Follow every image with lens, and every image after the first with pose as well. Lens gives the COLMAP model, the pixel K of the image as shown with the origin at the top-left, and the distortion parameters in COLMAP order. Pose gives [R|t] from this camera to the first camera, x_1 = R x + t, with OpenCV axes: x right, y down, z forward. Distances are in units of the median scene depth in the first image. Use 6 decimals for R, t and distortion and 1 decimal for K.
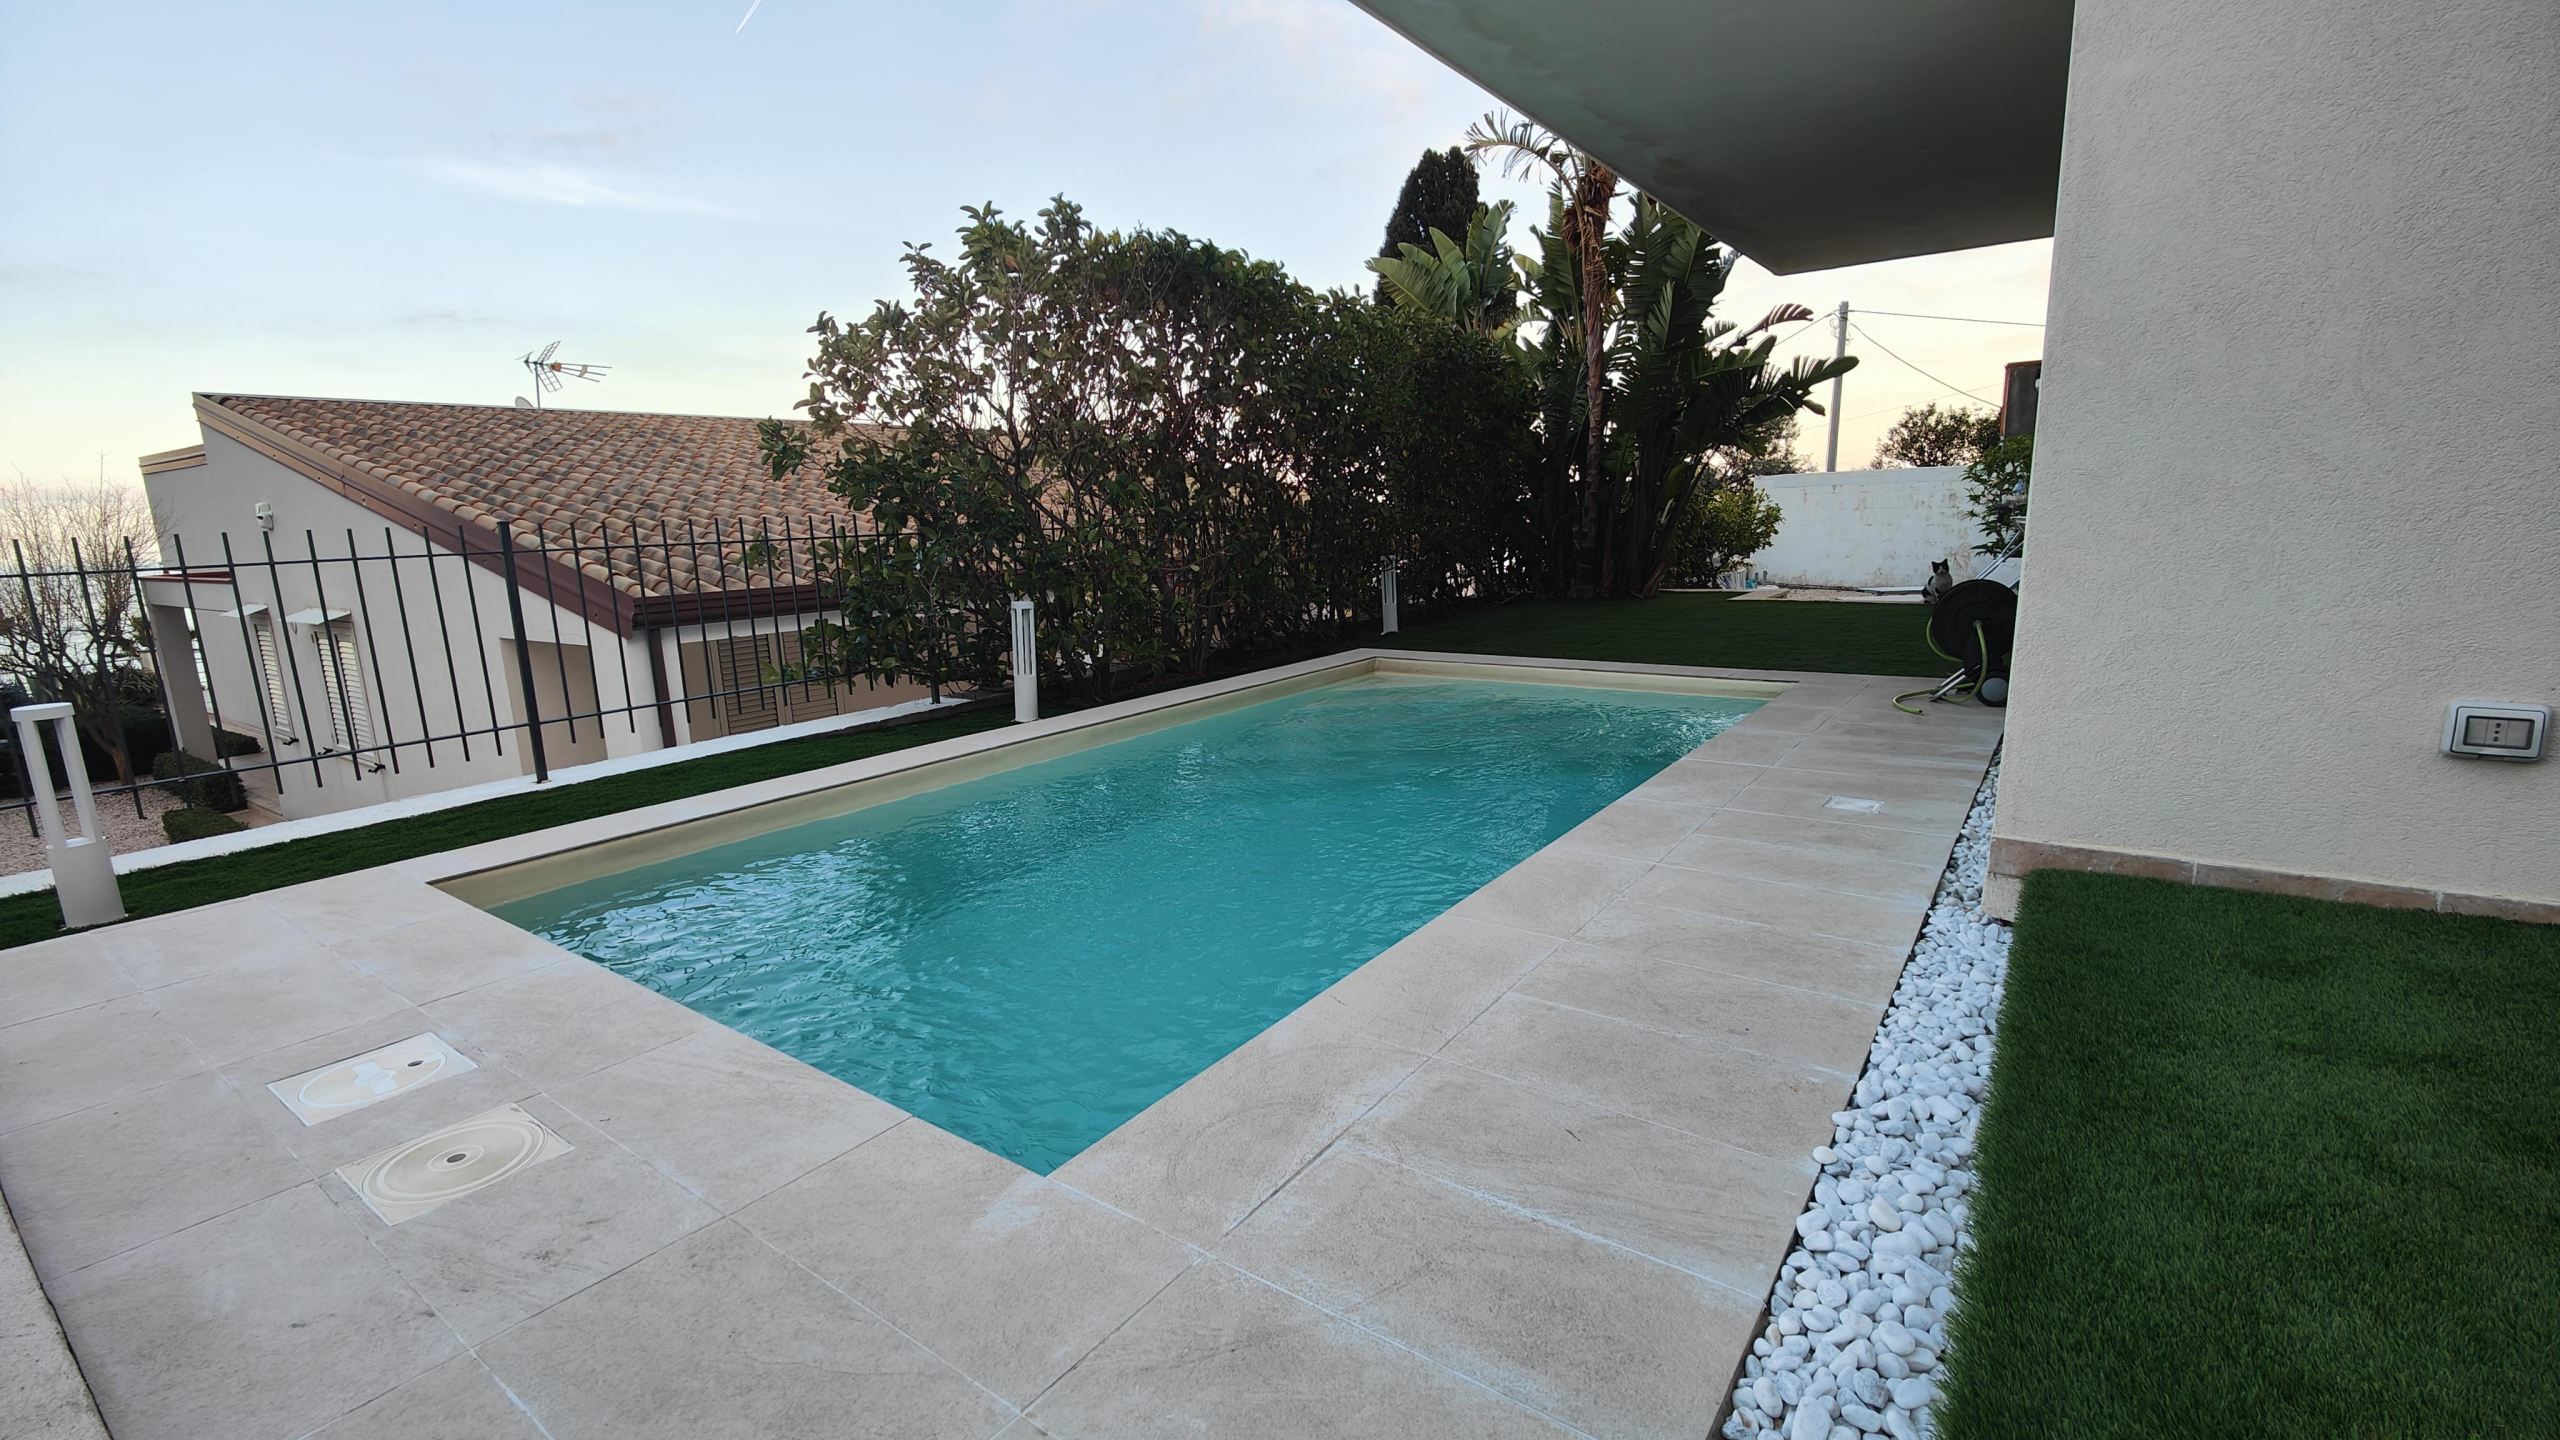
lens RADIAL K [[1116.8, 0, 1290.0], [0, 1116.8, 717.4], [0, 0, 1]] dist [0.005180, -0.006795]
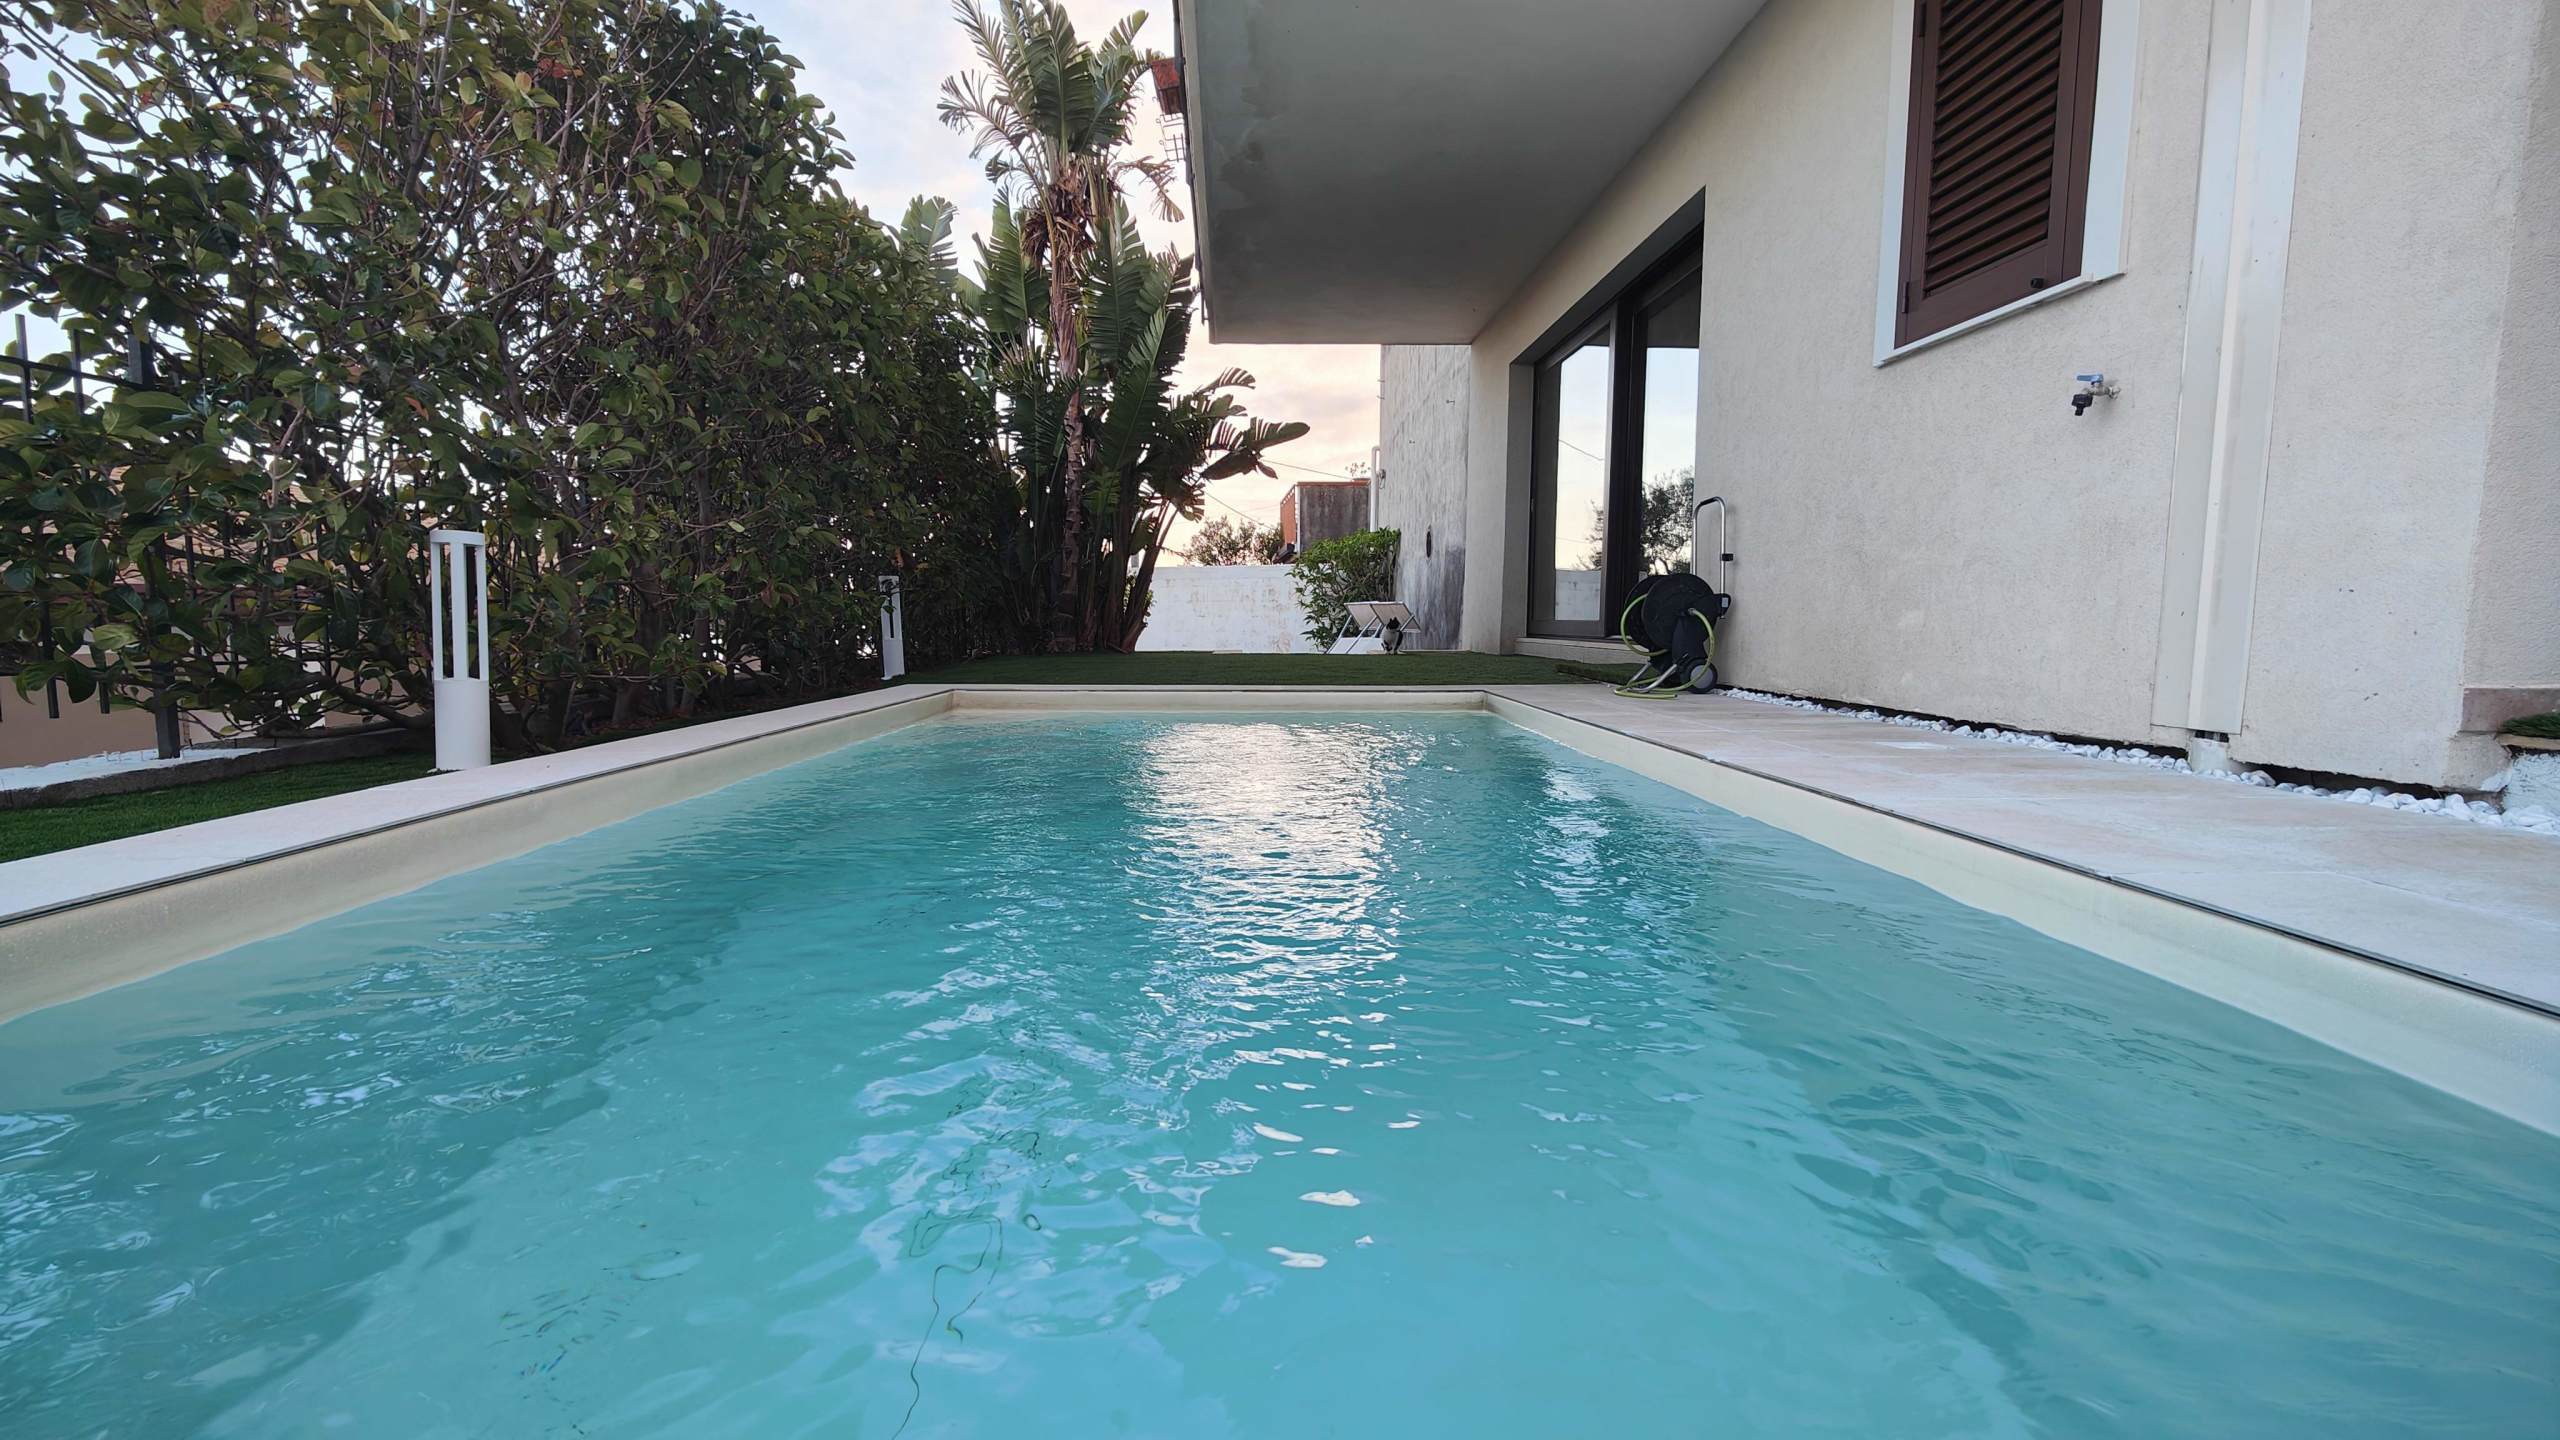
lens RADIAL K [[1090.0, 0, 1291.3], [0, 1090.0, 726.6], [0, 0, 1]] dist [0.007558, -0.014728]
pose [[0.771632, -0.021860, 0.635694, -0.159275], [0.086861, 0.993668, -0.071266, 0.031056], [-0.630111, 0.110209, 0.768645, 0.249417]]
